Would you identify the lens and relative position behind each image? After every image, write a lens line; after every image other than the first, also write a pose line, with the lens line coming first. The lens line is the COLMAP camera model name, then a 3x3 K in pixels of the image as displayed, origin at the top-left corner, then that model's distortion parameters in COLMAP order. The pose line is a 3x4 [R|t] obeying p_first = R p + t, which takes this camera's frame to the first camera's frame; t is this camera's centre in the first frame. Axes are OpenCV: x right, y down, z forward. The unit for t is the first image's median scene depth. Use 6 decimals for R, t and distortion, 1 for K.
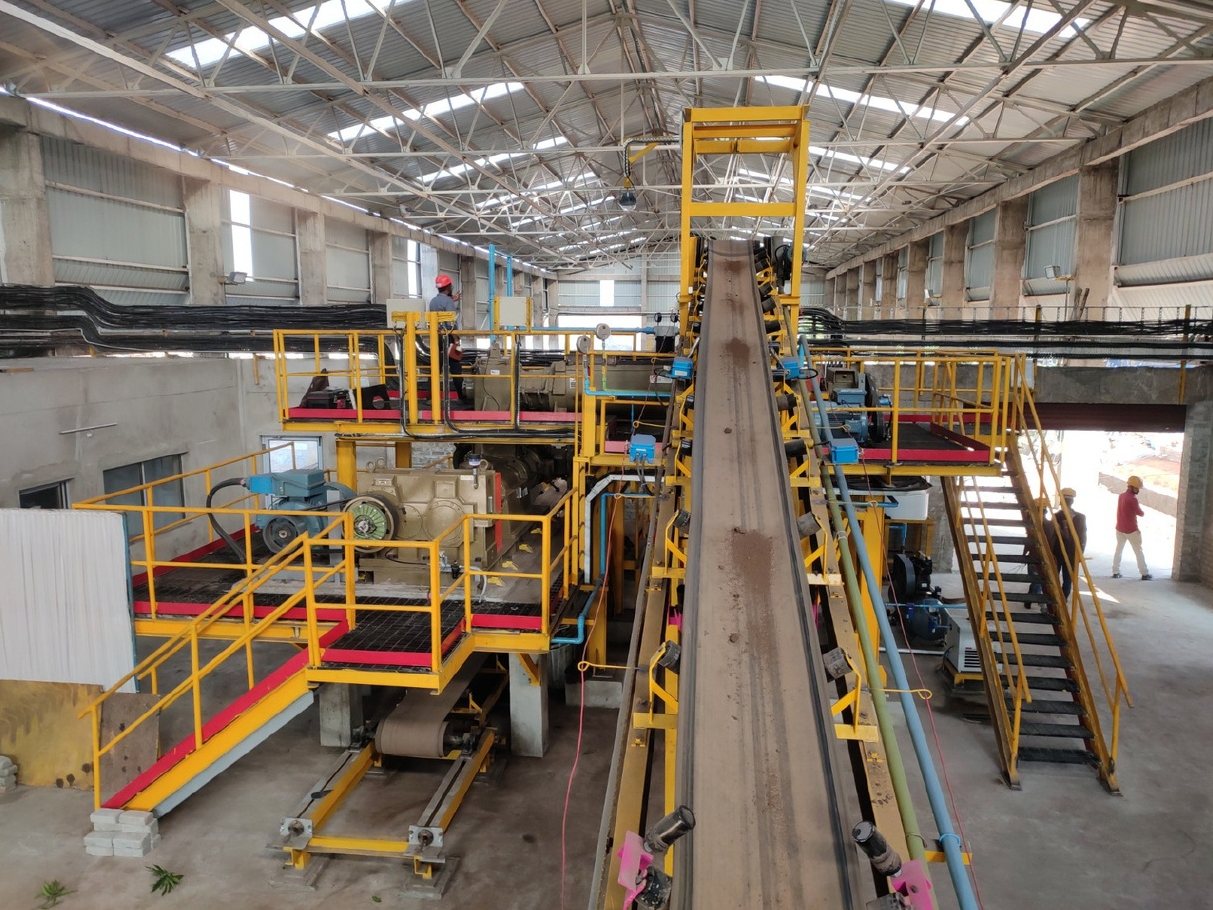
lens RADIAL K [[908.2, 0, 608.9], [0, 908.2, 455.9], [0, 0, 1]] dist [0.008205, -0.001190]
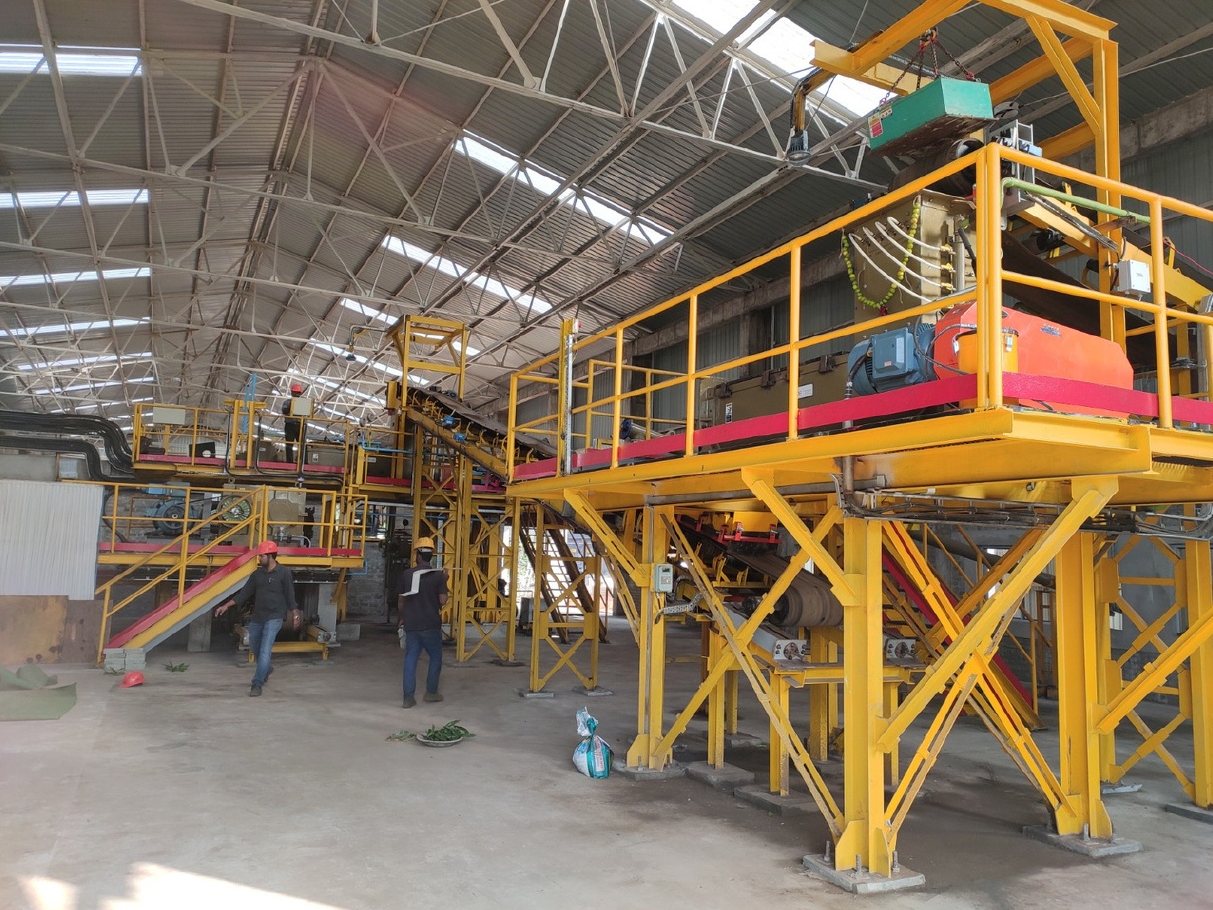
lens RADIAL K [[914.2, 0, 603.4], [0, 914.2, 456.2], [0, 0, 1]] dist [-0.000014, 0.004818]
pose [[0.838375, 0.085412, 0.538361, -0.440464], [0.048034, 0.972229, -0.229047, 0.285987], [-0.542974, 0.217887, 0.810990, -0.562288]]
